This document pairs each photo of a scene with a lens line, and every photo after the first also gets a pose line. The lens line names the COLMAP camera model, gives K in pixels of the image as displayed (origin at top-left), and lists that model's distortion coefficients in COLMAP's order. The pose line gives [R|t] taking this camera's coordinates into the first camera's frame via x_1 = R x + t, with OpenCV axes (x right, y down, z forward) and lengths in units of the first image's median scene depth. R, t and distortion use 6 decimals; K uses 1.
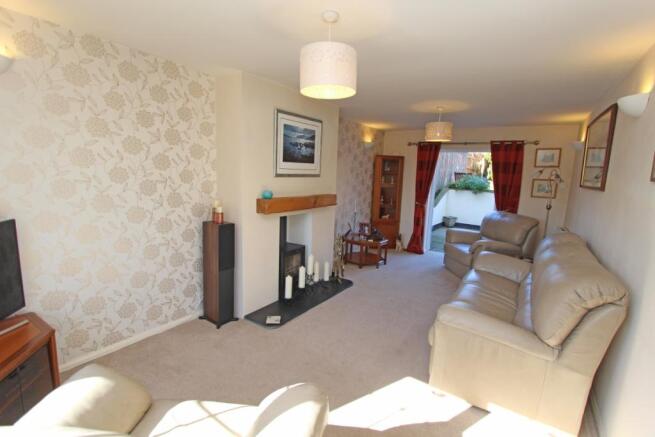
lens RADIAL K [[302.4, 0, 335.3], [0, 302.4, 214.9], [0, 0, 1]] dist [-0.015036, 0.000180]
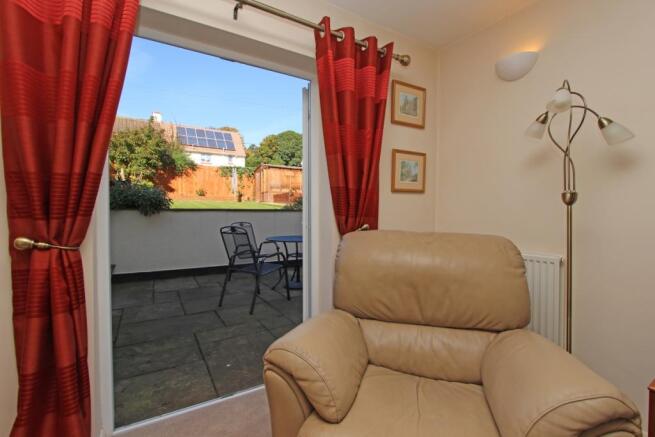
lens RADIAL K [[302.4, 0, 335.3], [0, 302.4, 214.9], [0, 0, 1]] dist [-0.015036, 0.000180]
pose [[0.411903, -0.051756, 0.909757, 0.223211], [0.143325, 0.989638, -0.008591, -0.034326], [-0.899885, 0.133930, 0.415053, 0.906652]]
